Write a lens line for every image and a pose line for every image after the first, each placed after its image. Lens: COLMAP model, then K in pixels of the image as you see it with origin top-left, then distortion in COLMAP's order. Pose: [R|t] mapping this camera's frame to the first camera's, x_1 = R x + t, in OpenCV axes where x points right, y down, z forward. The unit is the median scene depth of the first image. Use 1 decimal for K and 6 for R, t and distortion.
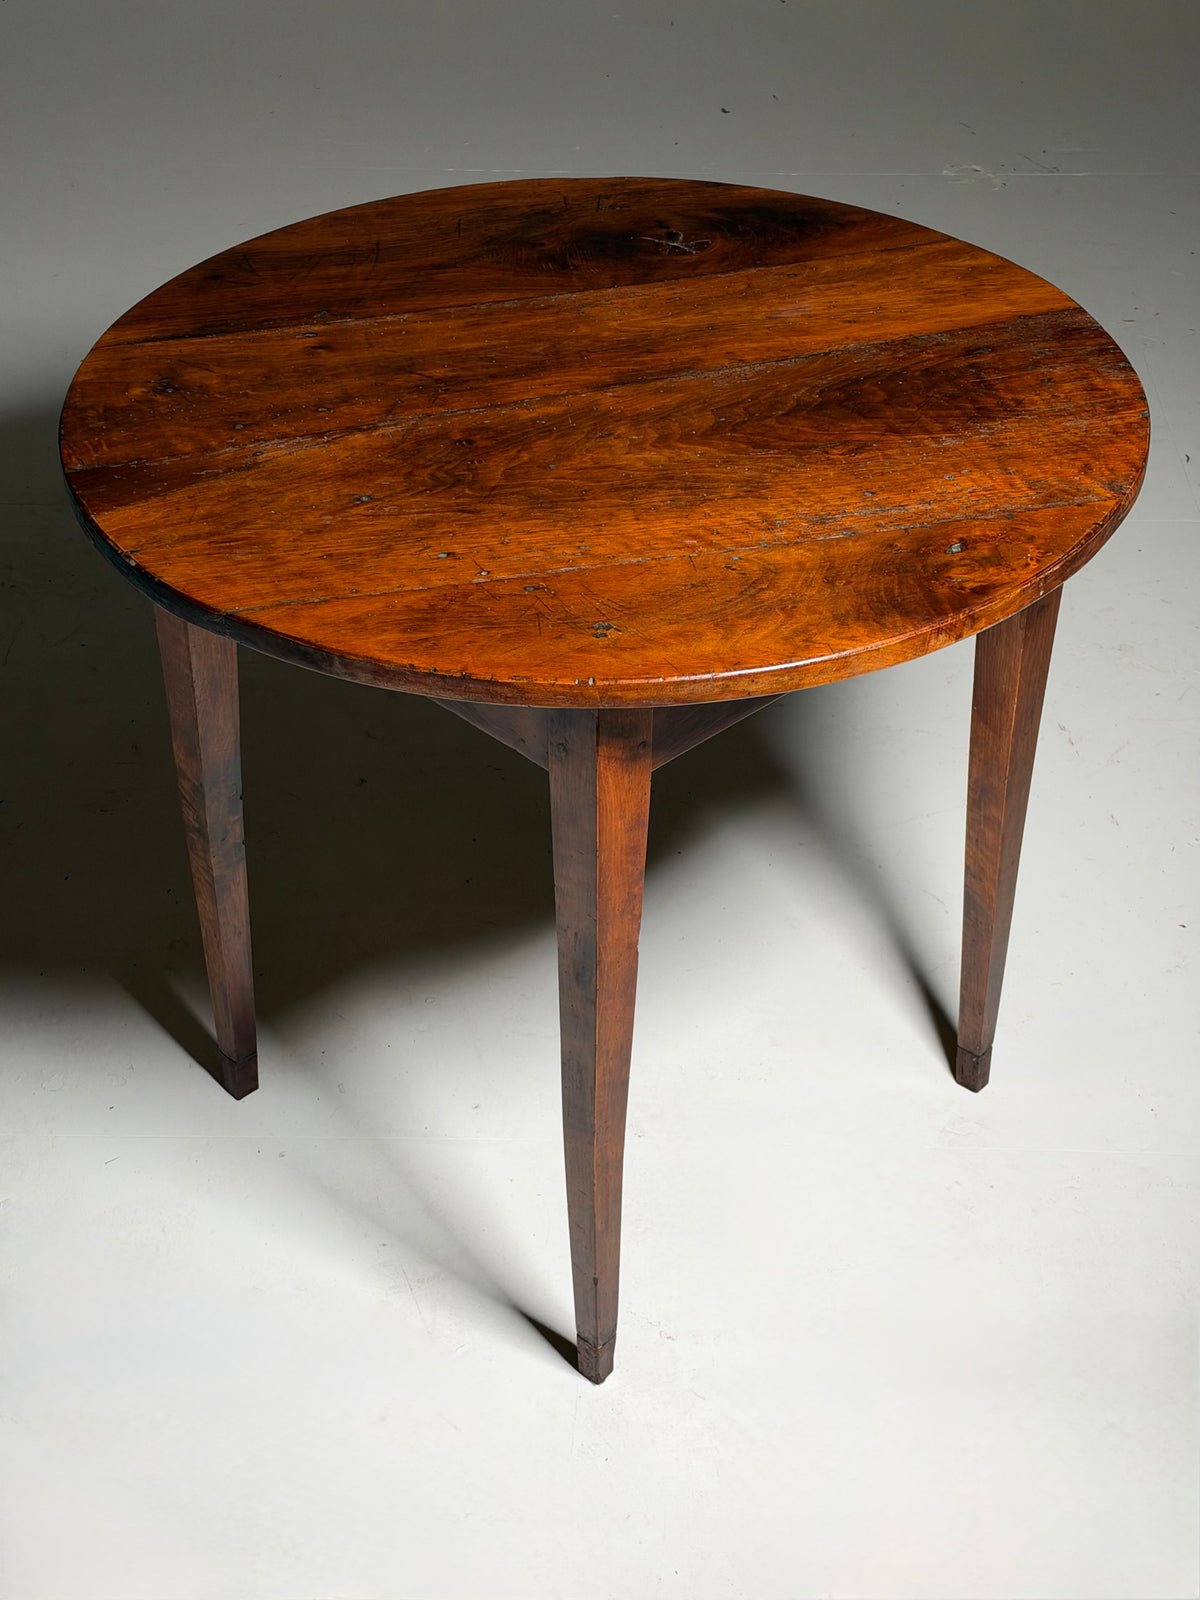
lens RADIAL K [[2371.4, 0, 626.4], [0, 2371.4, 789.5], [0, 0, 1]] dist [0.315819, -1.096095]
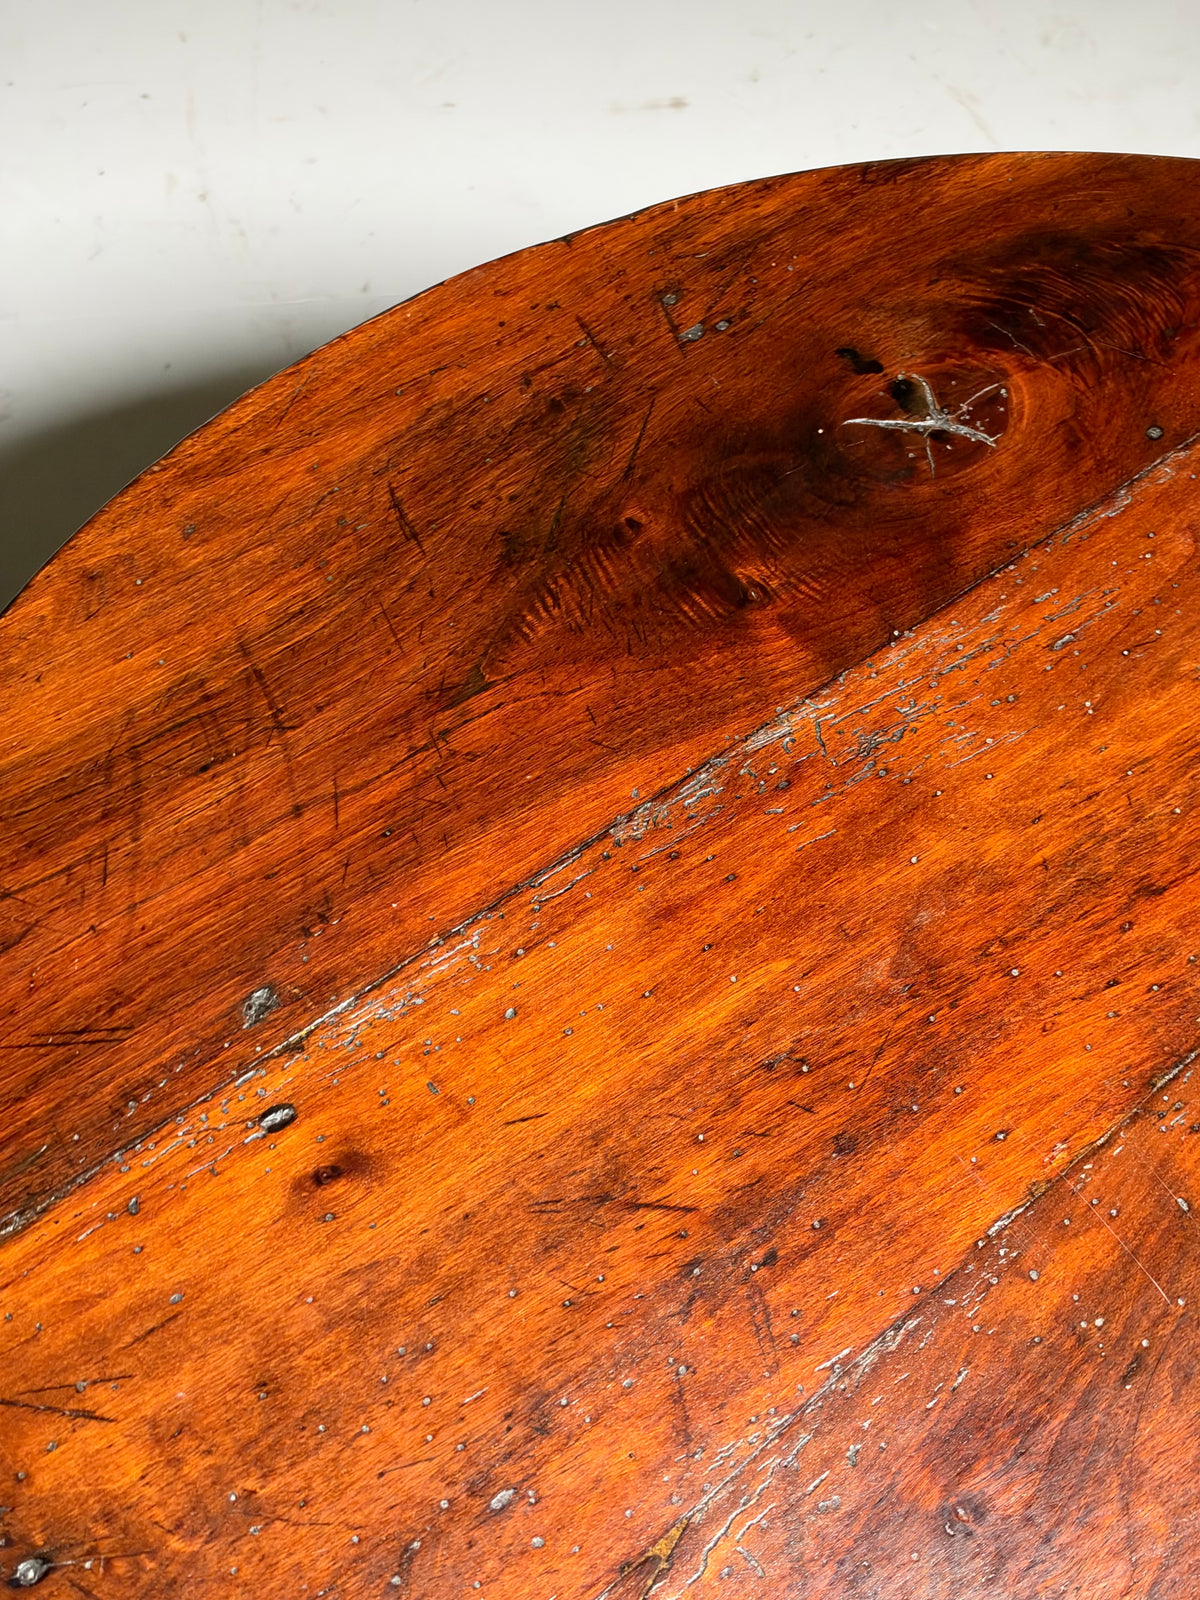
lens RADIAL K [[2302.7, 0, 614.5], [0, 2302.7, 801.8], [0, 0, 1]] dist [0.296558, -0.934216]
pose [[0.926202, -0.317614, 0.203152, -0.152502], [0.229716, 0.902656, 0.363927, -0.378157], [-0.298964, -0.290403, 0.909003, 0.736036]]
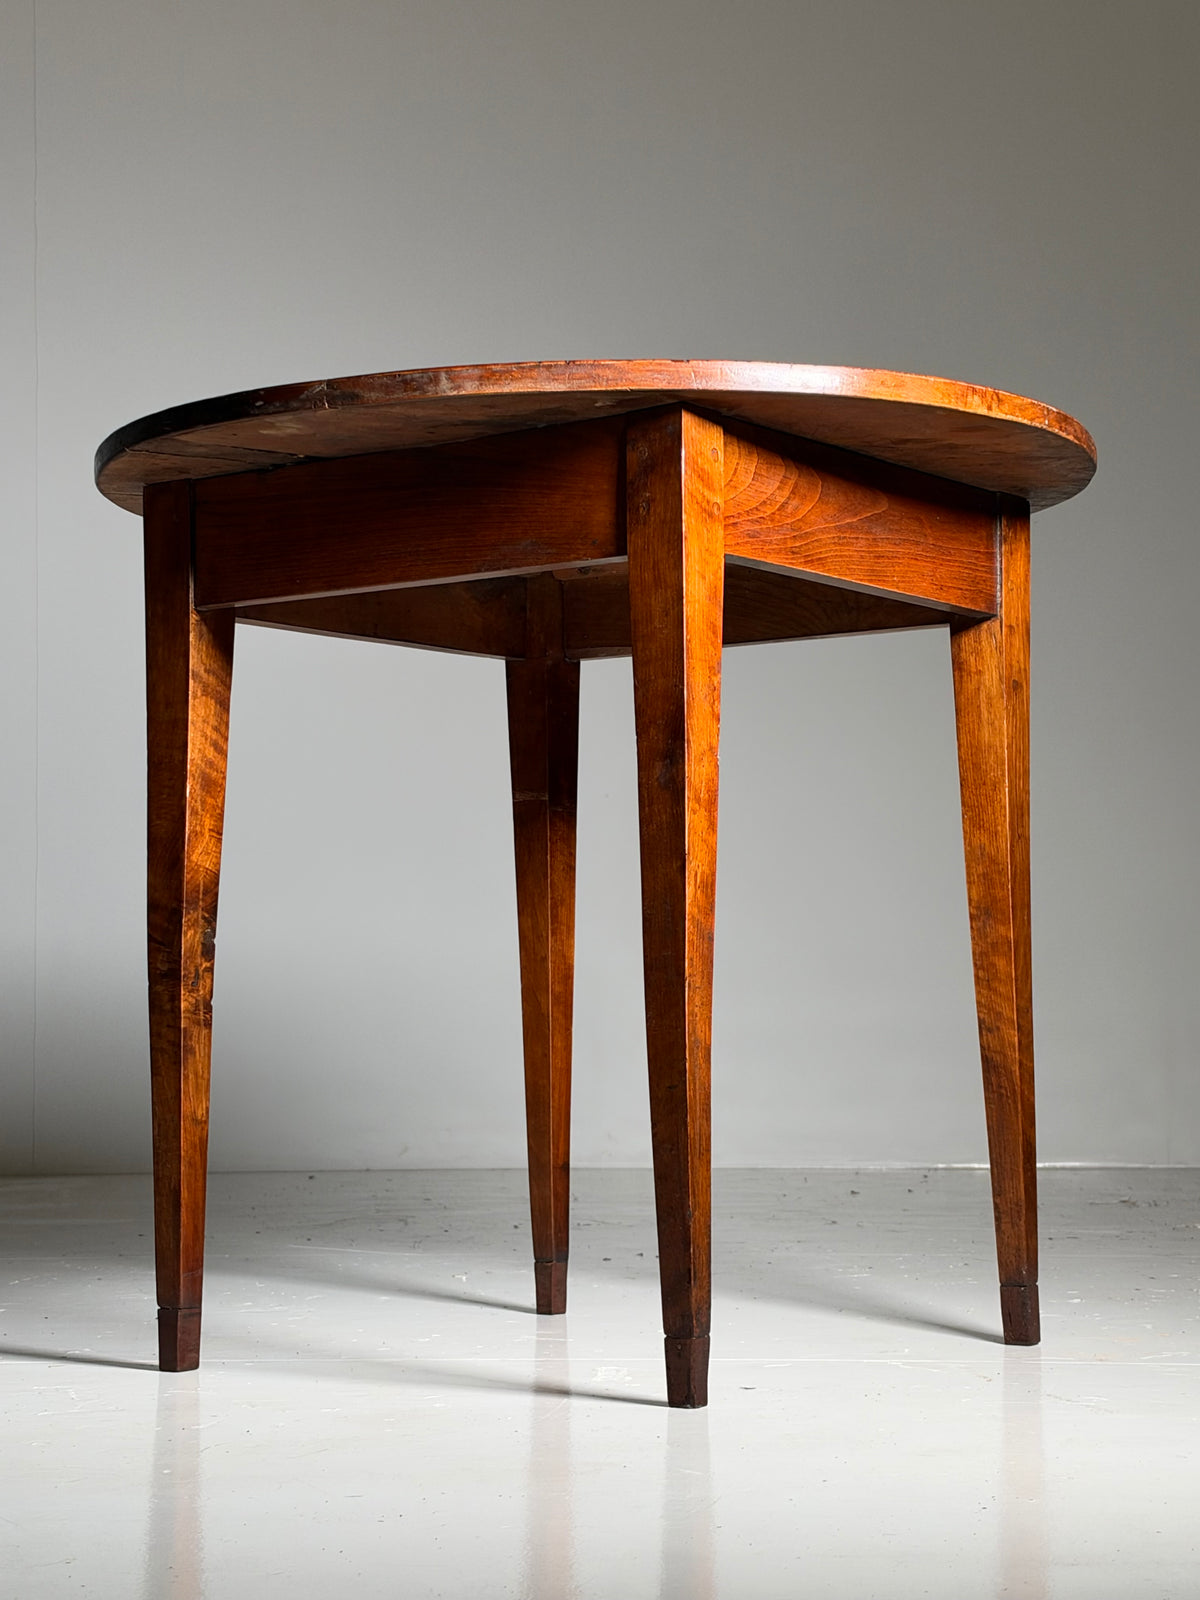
lens RADIAL K [[2984.4, 0, 607.8], [0, 2984.4, 805.9], [0, 0, 1]] dist [0.237005, -0.325651]
pose [[0.984226, -0.002758, 0.176892, -0.254150], [0.118108, 0.754671, -0.645385, 0.858496], [-0.131716, 0.656097, 0.743093, 0.097575]]
